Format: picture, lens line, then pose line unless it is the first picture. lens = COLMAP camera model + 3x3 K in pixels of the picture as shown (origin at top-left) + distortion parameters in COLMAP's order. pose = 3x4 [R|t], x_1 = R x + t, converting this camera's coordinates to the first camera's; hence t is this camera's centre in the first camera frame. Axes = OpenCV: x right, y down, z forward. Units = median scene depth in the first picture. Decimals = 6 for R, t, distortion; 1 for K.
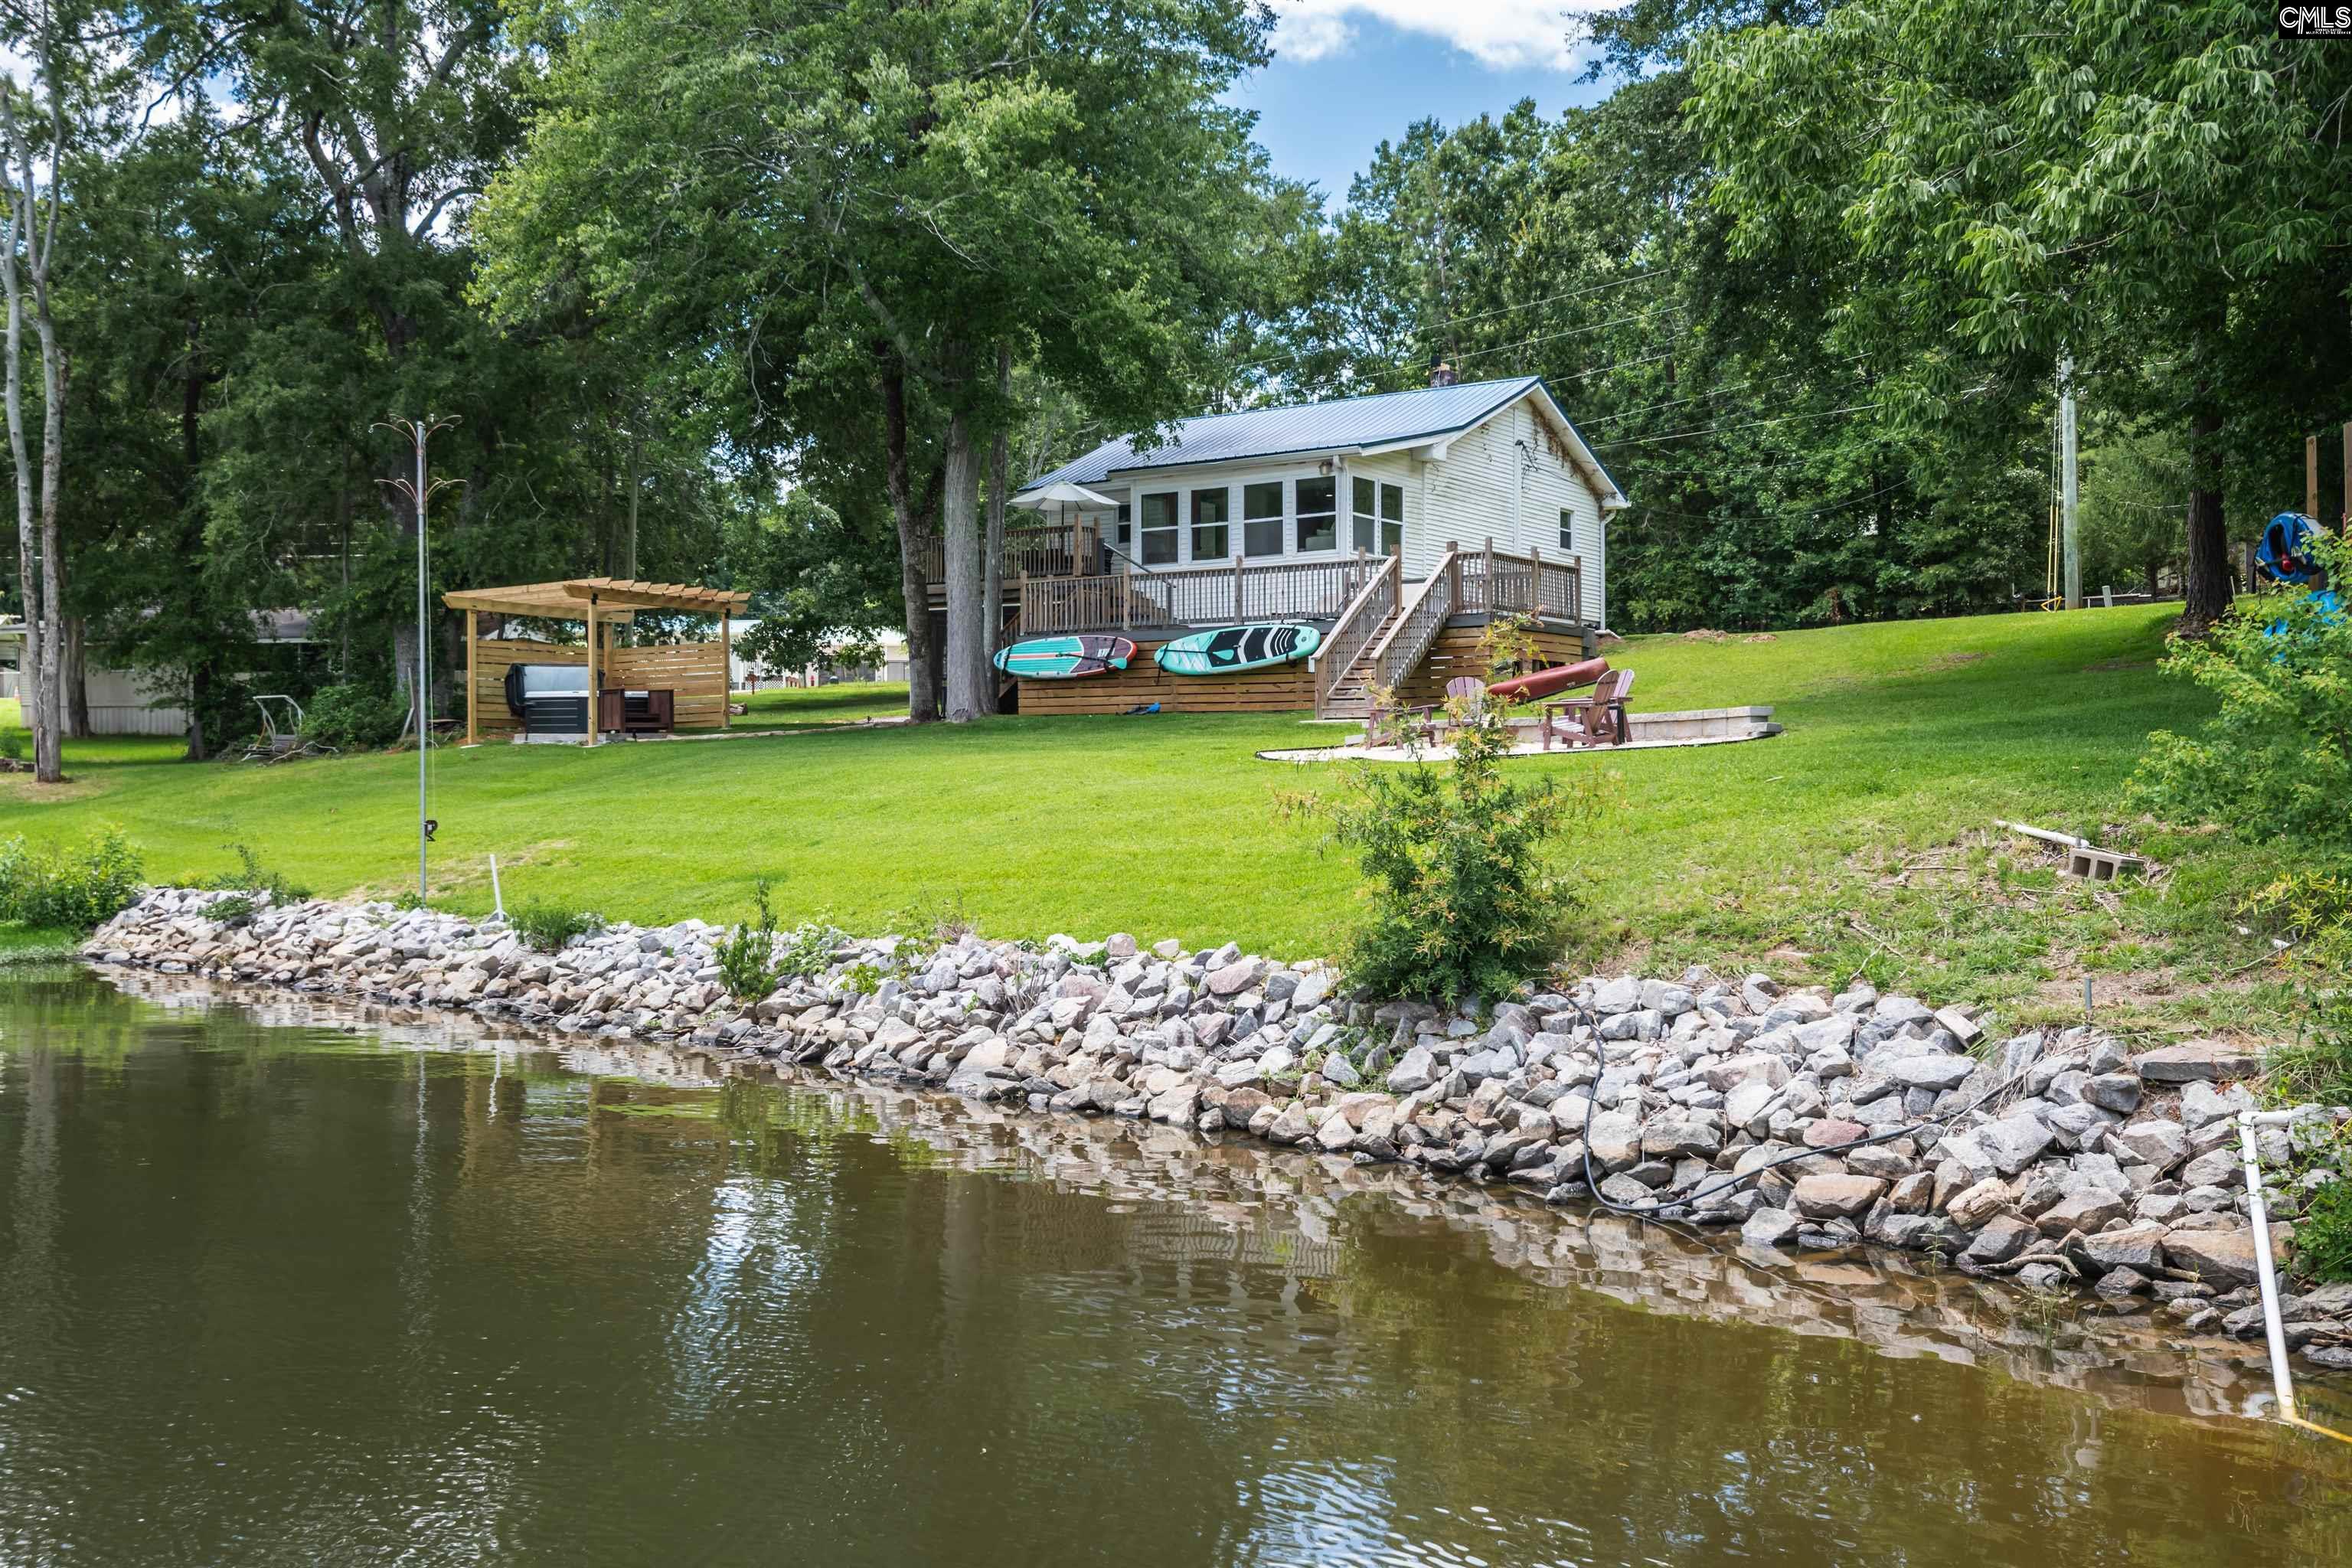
lens RADIAL K [[2278.9, 0, 1174.8], [0, 2278.9, 782.5], [0, 0, 1]] dist [0.050329, 0.000000]
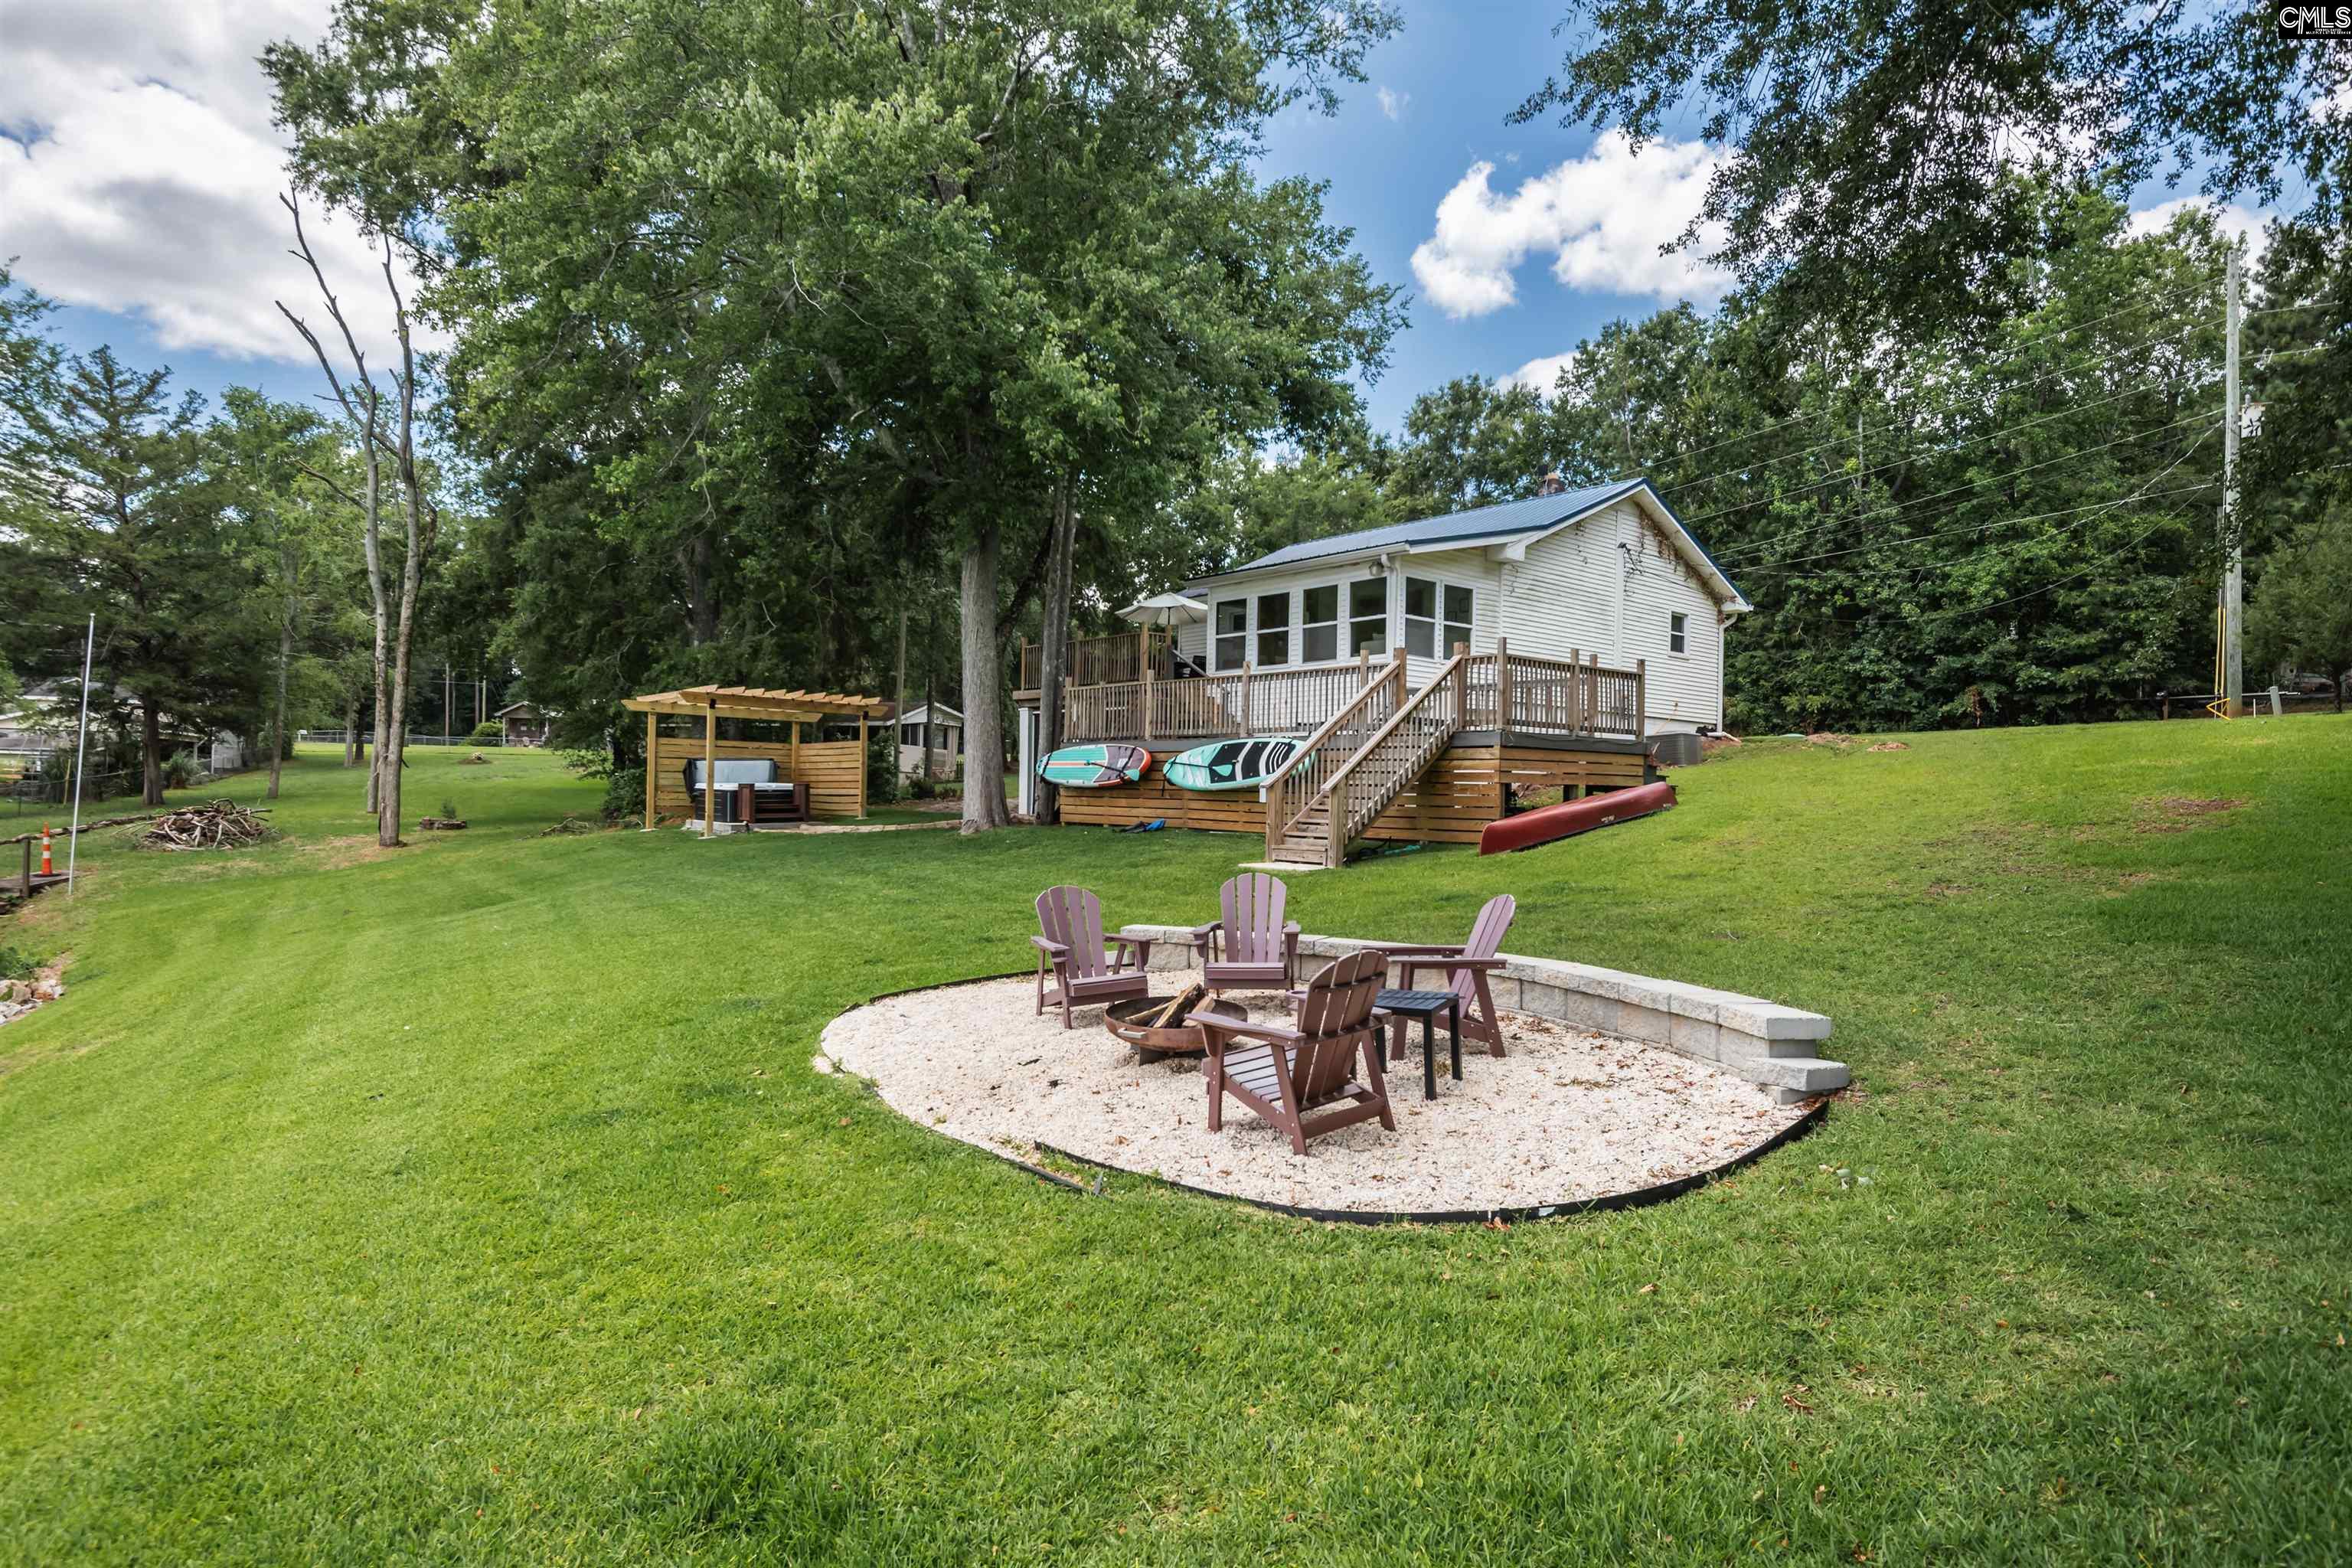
lens RADIAL K [[1299.7, 0, 1170.0], [0, 1299.7, 769.2], [0, 0, 1]] dist [0.004660, -0.001959]
pose [[0.963327, 0.015736, -0.267867, 0.116585], [-0.020274, 0.999694, -0.014186, -0.040559], [0.267562, 0.019097, 0.963351, 0.413544]]
